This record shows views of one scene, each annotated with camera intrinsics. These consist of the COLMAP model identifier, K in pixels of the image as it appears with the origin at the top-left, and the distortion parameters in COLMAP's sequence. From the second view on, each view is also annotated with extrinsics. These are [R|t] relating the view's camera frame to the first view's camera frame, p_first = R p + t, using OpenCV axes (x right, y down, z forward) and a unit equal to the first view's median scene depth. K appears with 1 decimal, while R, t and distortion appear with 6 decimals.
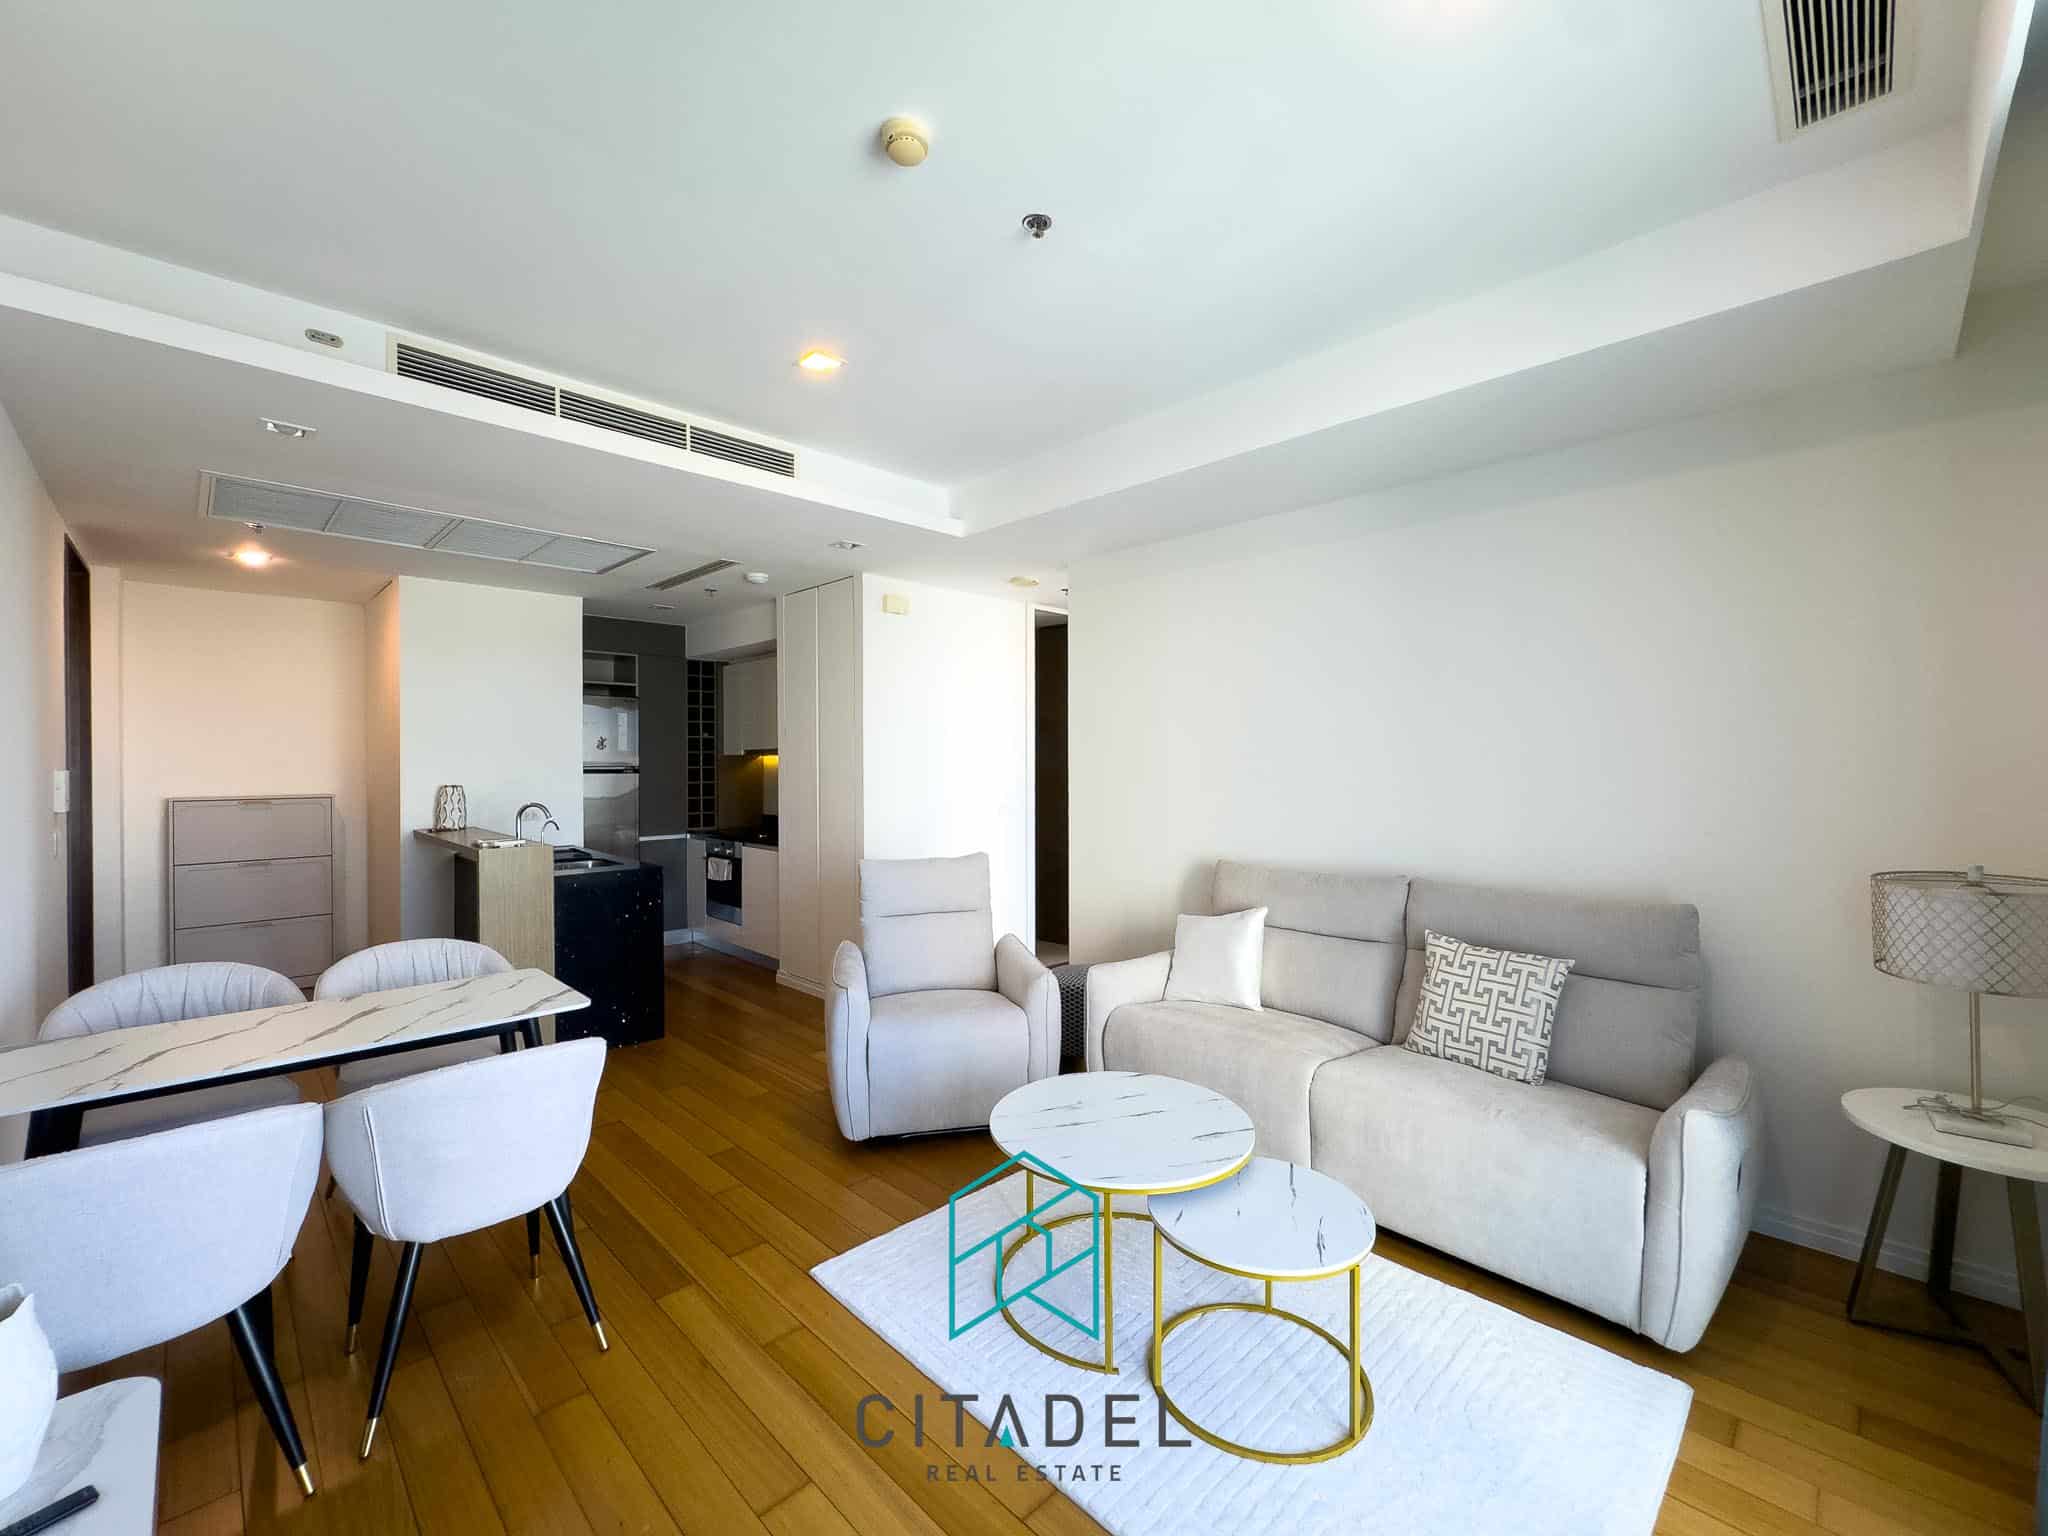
lens RADIAL K [[853.7, 0, 1024.0], [0, 853.7, 768.0], [0, 0, 1]] dist [0.001223, -0.000021]
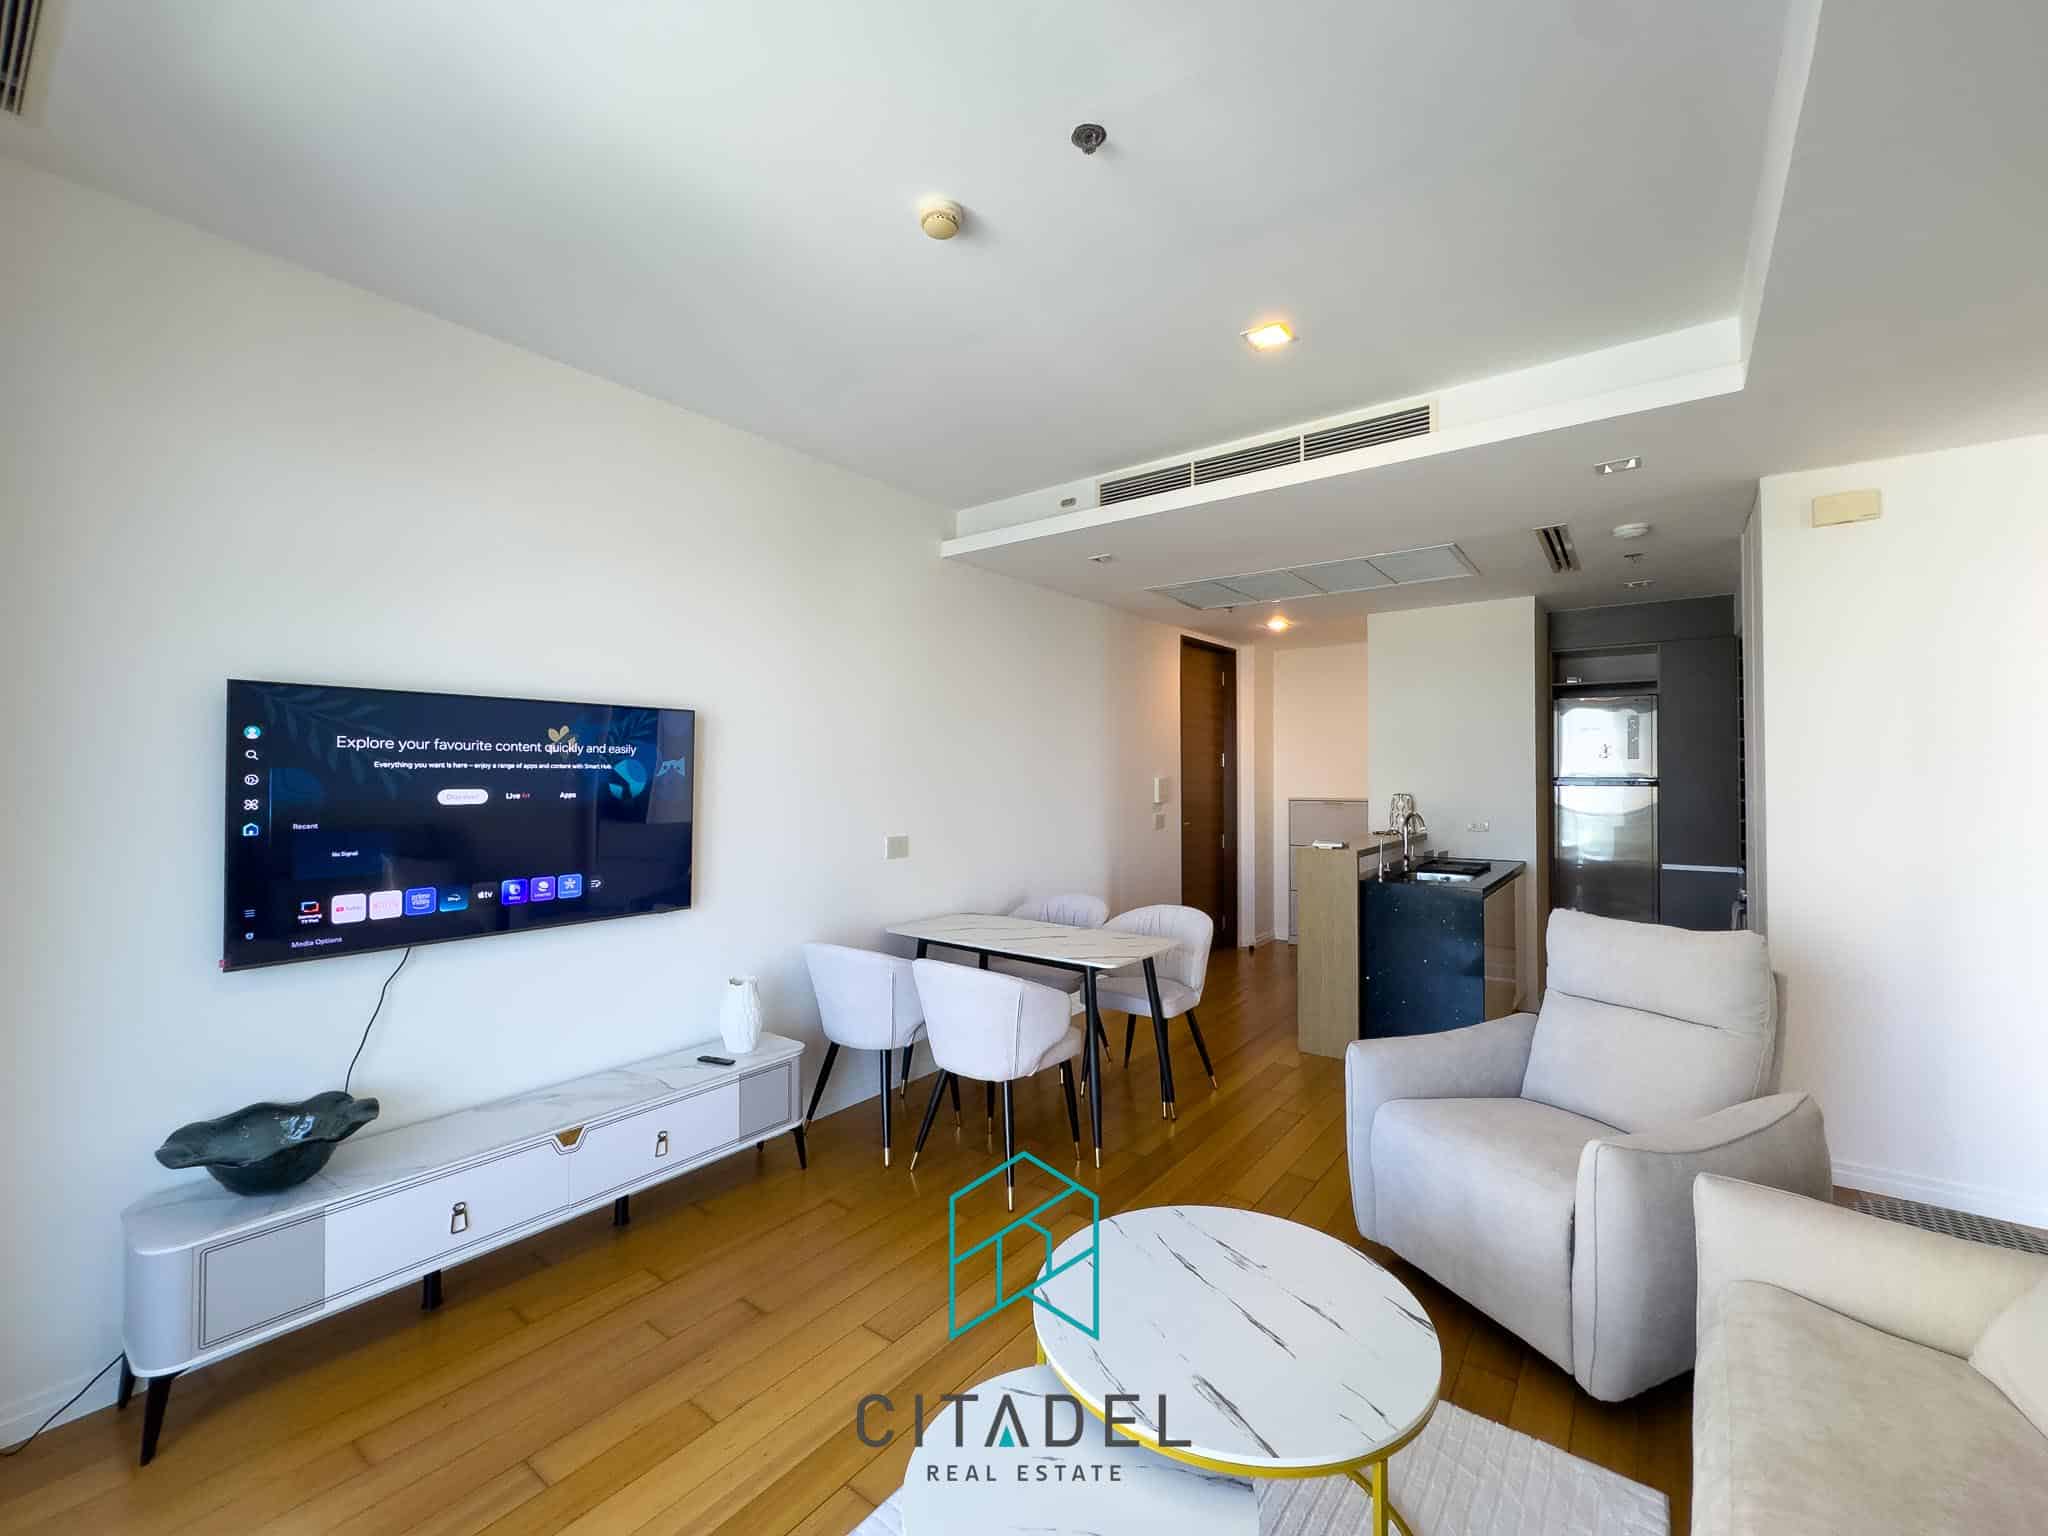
lens RADIAL K [[853.7, 0, 1024.0], [0, 853.7, 768.0], [0, 0, 1]] dist [0.001223, -0.000021]
pose [[0.140805, -0.005424, -0.990022, 0.554968], [-0.006339, 0.999960, -0.006380, -0.004128], [0.990017, 0.007174, 0.140765, 0.543318]]
